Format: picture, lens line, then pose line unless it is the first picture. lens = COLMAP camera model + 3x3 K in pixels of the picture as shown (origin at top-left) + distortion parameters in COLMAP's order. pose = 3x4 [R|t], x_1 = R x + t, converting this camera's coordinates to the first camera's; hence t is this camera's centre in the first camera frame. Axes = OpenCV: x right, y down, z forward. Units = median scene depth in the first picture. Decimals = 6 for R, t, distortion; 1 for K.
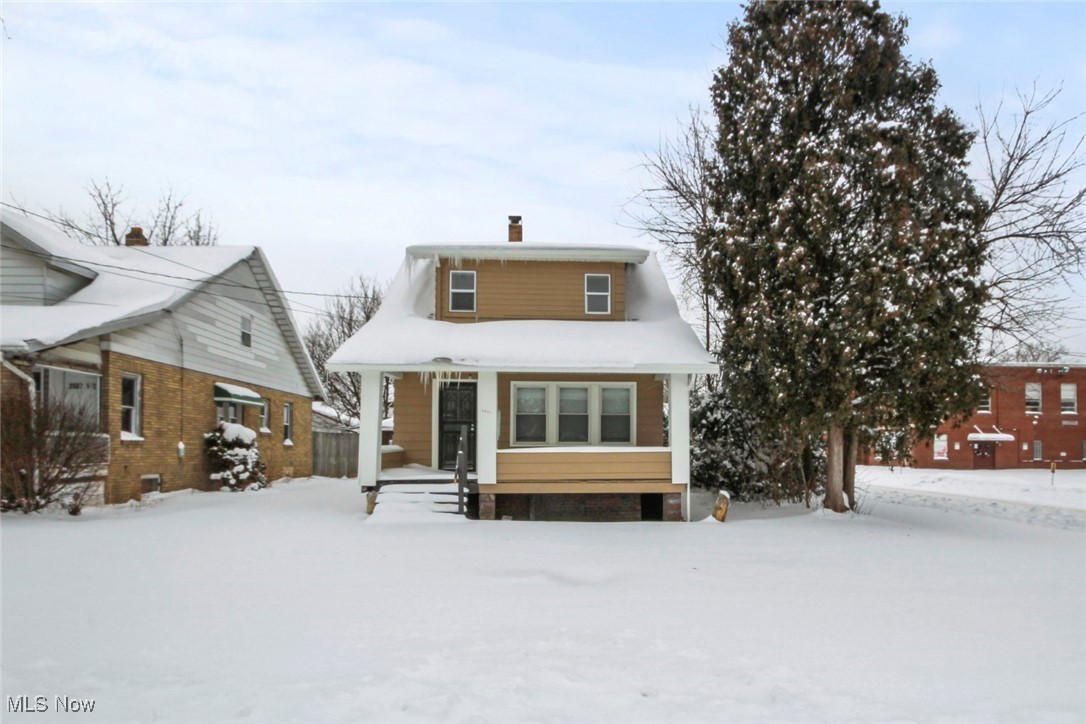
lens RADIAL K [[639.6, 0, 544.3], [0, 639.6, 453.7], [0, 0, 1]] dist [-0.003786, -0.000503]
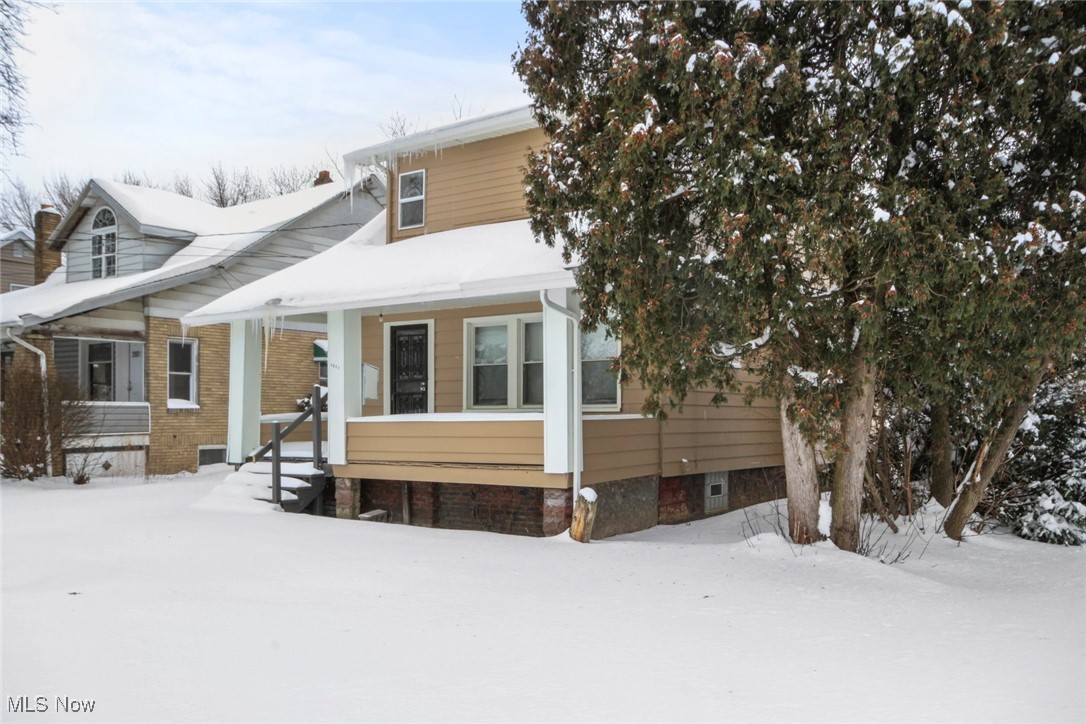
lens RADIAL K [[926.1, 0, 570.9], [0, 926.1, 422.4], [0, 0, 1]] dist [0.008225, -0.000092]
pose [[0.781991, 0.000241, -0.623290, 0.691997], [0.001961, 0.999994, 0.002847, -0.003359], [0.623287, -0.003449, 0.781986, 0.296545]]
